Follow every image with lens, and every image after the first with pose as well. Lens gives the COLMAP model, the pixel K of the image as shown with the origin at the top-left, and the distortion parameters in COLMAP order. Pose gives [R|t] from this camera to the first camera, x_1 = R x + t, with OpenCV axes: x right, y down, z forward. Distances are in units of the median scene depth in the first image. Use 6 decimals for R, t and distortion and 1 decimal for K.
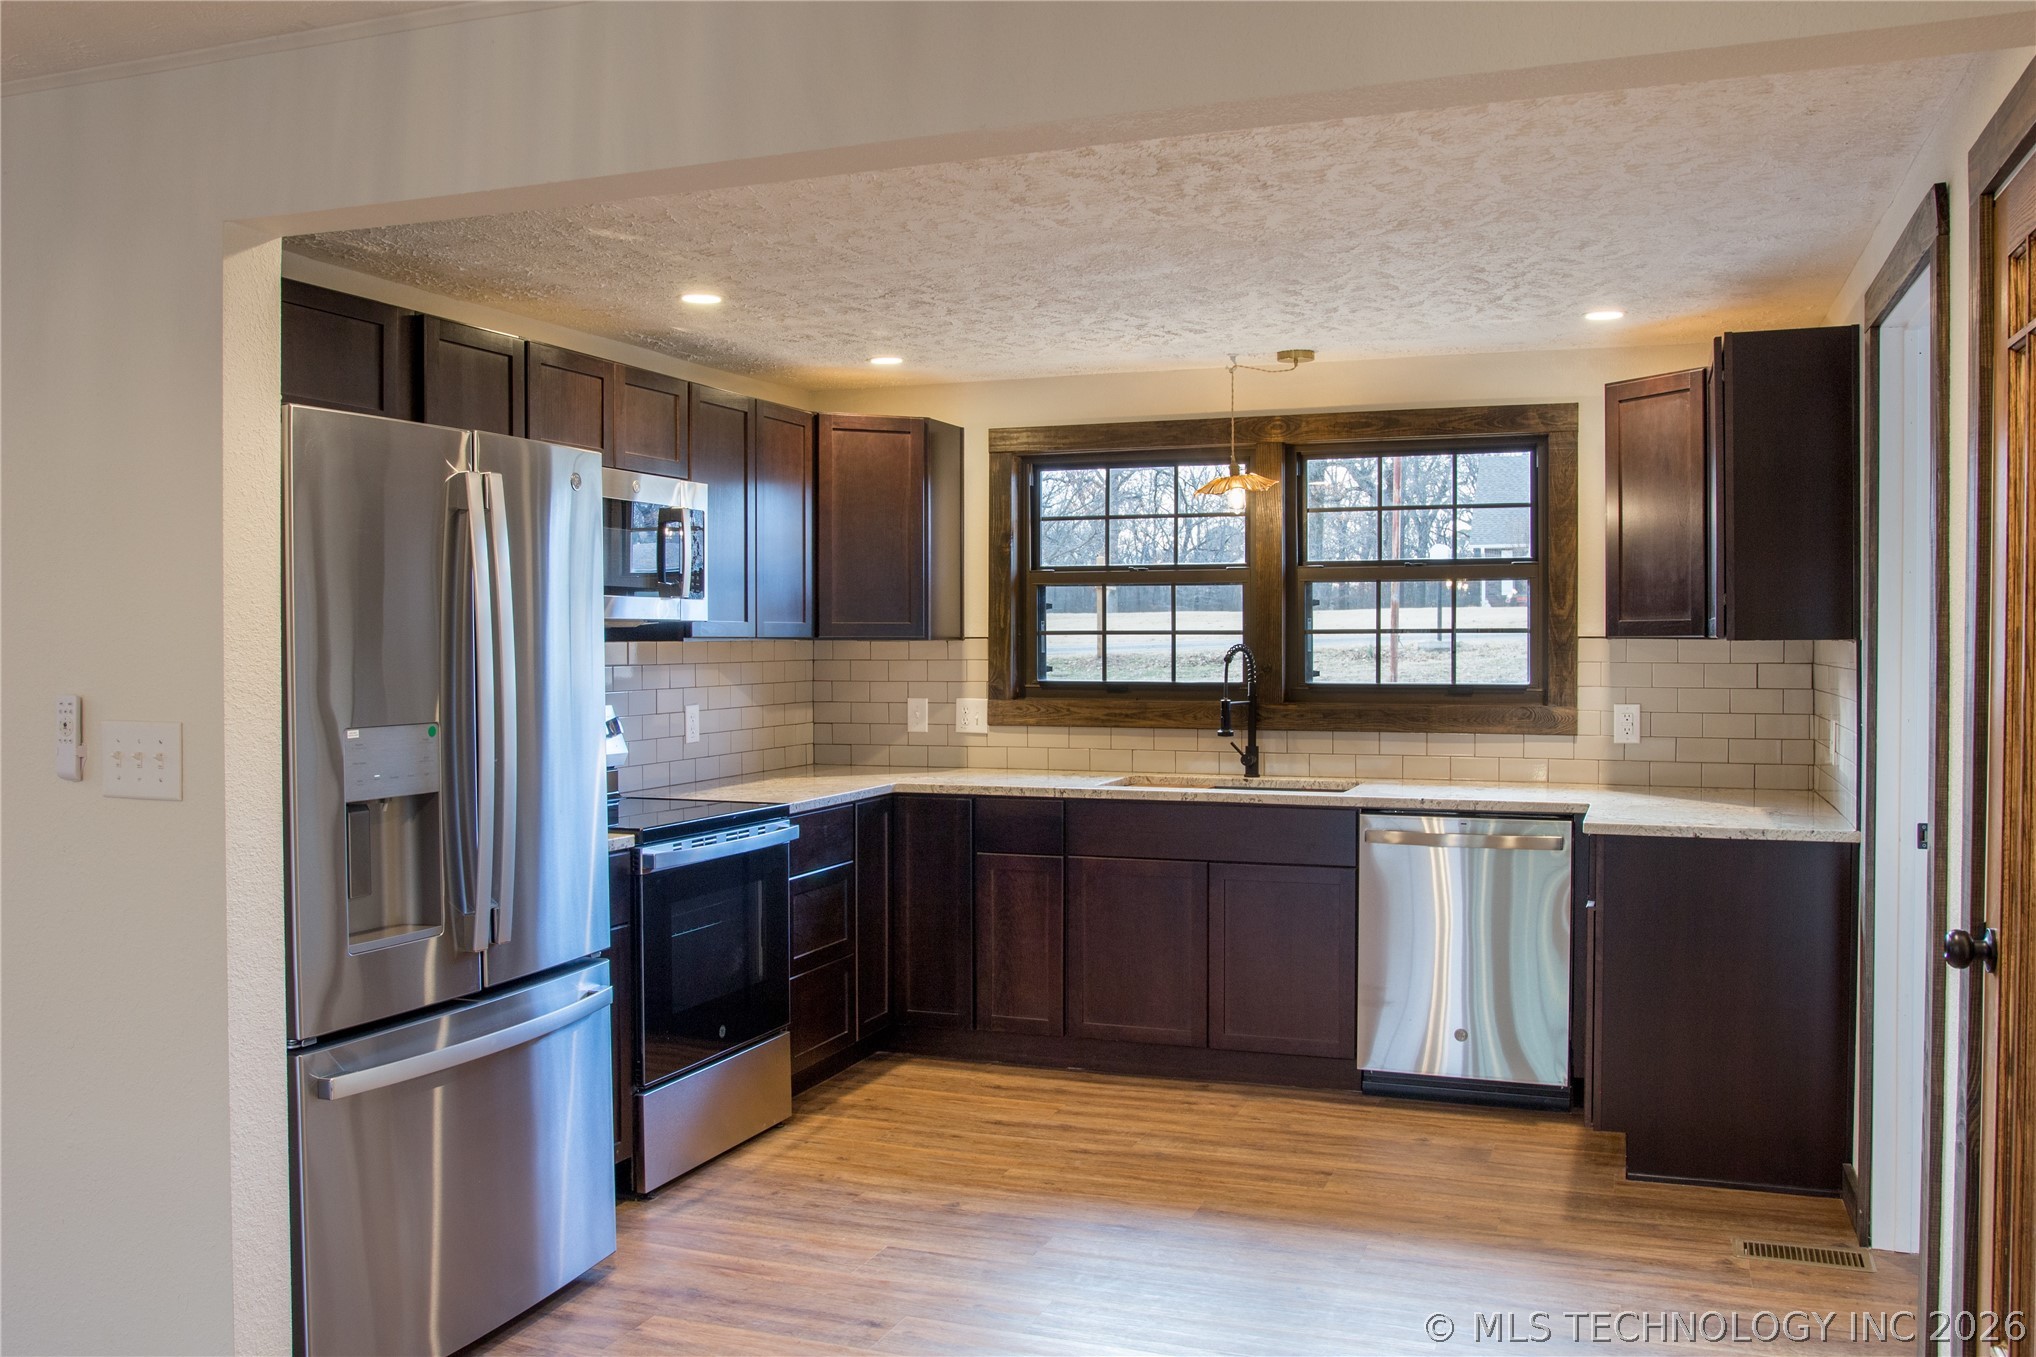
lens RADIAL K [[1735.9, 0, 1018.0], [0, 1735.9, 678.5], [0, 0, 1]] dist [-0.100892, 0.099493]
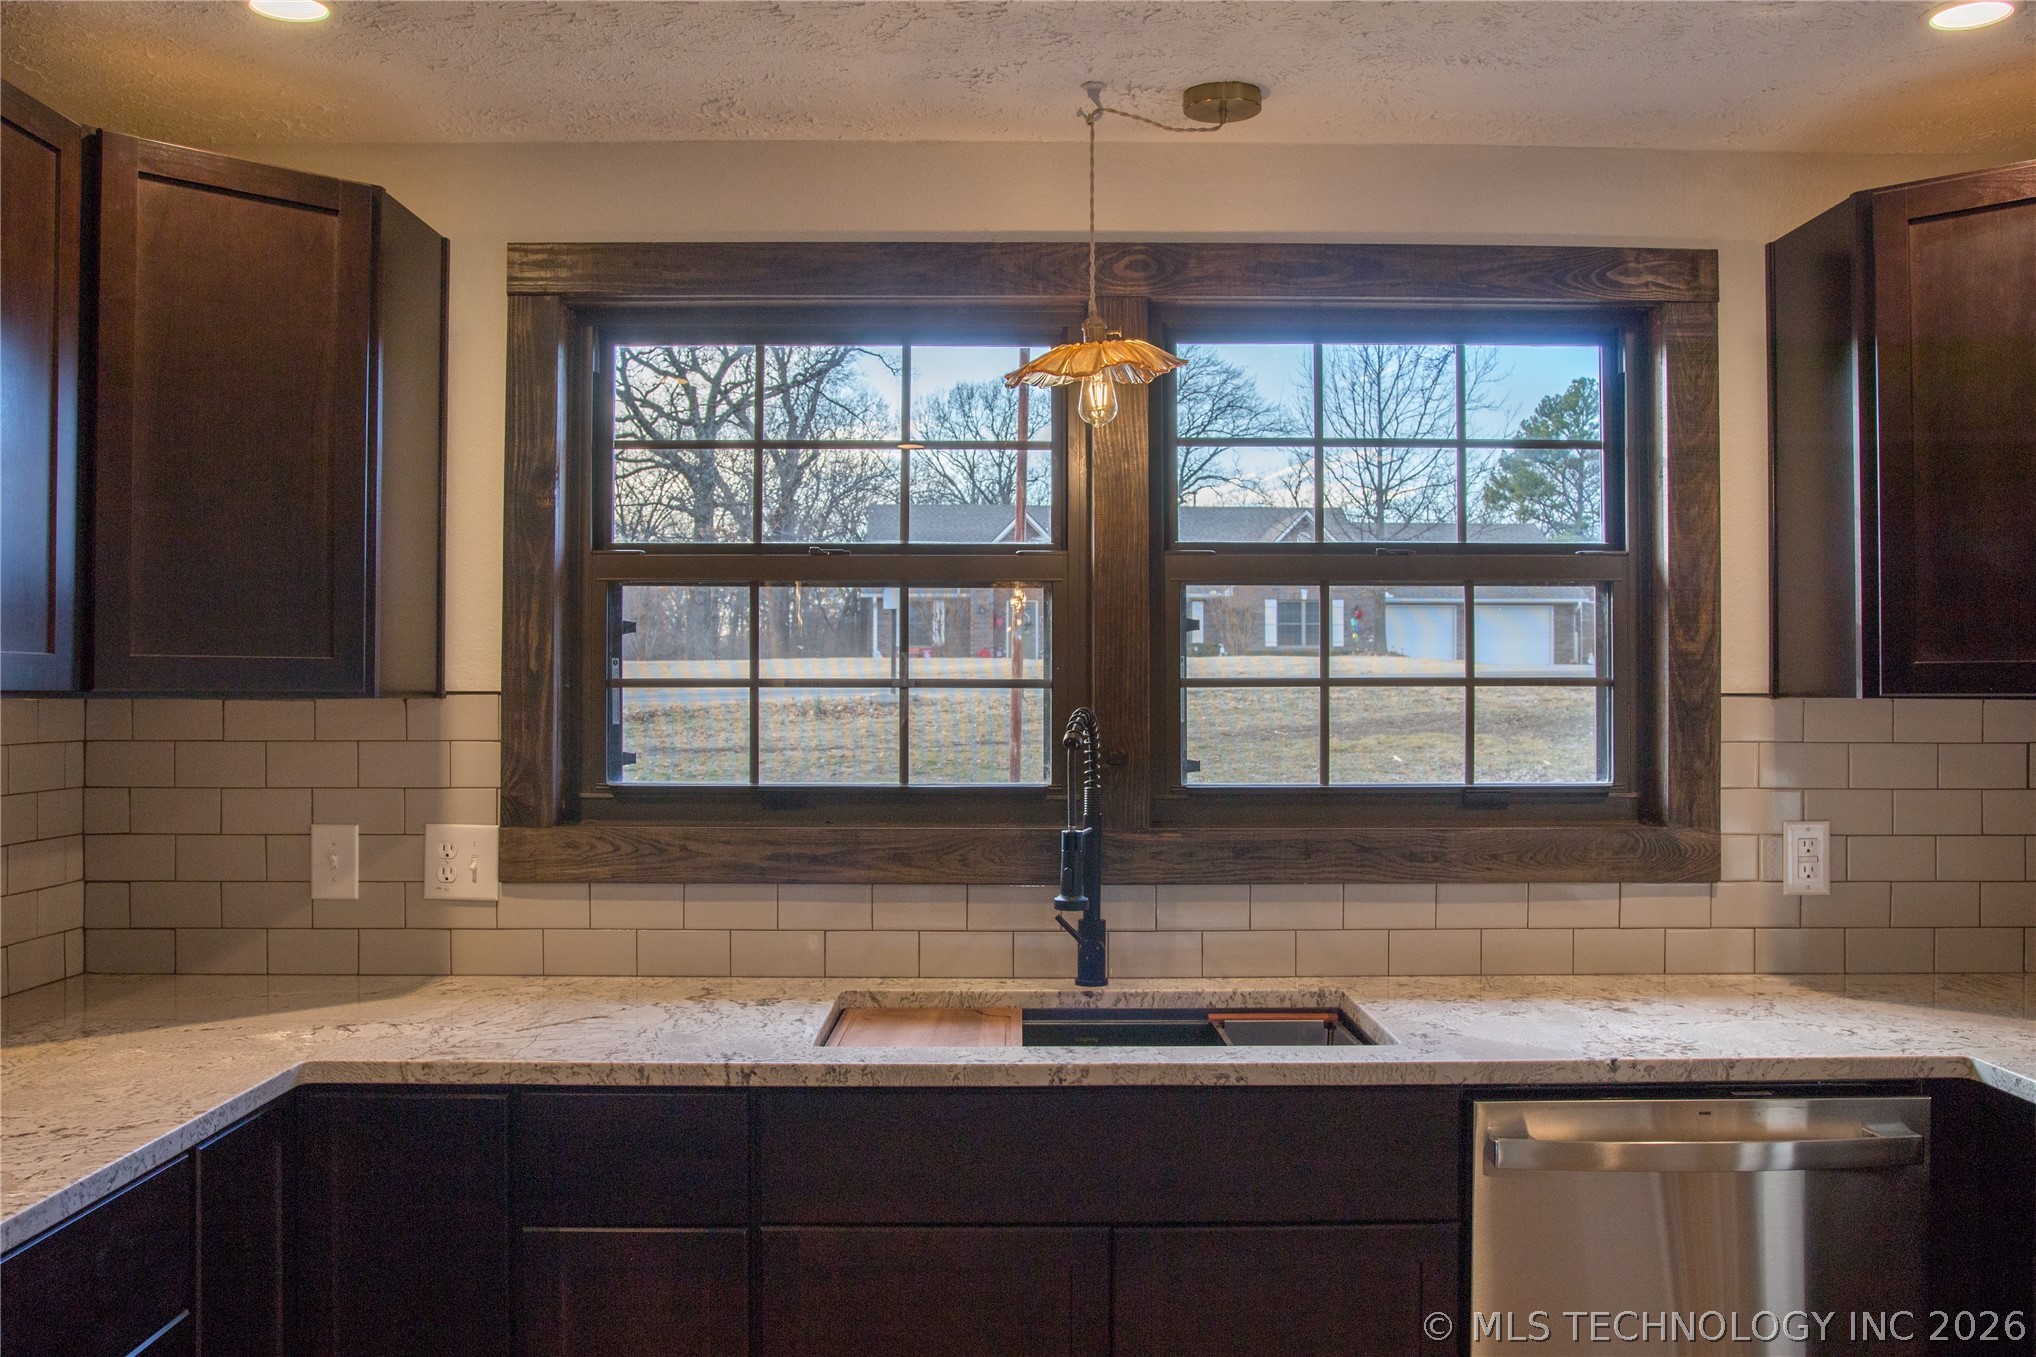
lens RADIAL K [[1735.9, 0, 1018.0], [0, 1735.9, 678.5], [0, 0, 1]] dist [-0.100892, 0.099493]
pose [[0.931860, 0.005608, 0.362773, -0.057573], [0.005289, 0.999564, -0.029038, -0.013871], [-0.362778, 0.028978, 0.931425, 0.548879]]
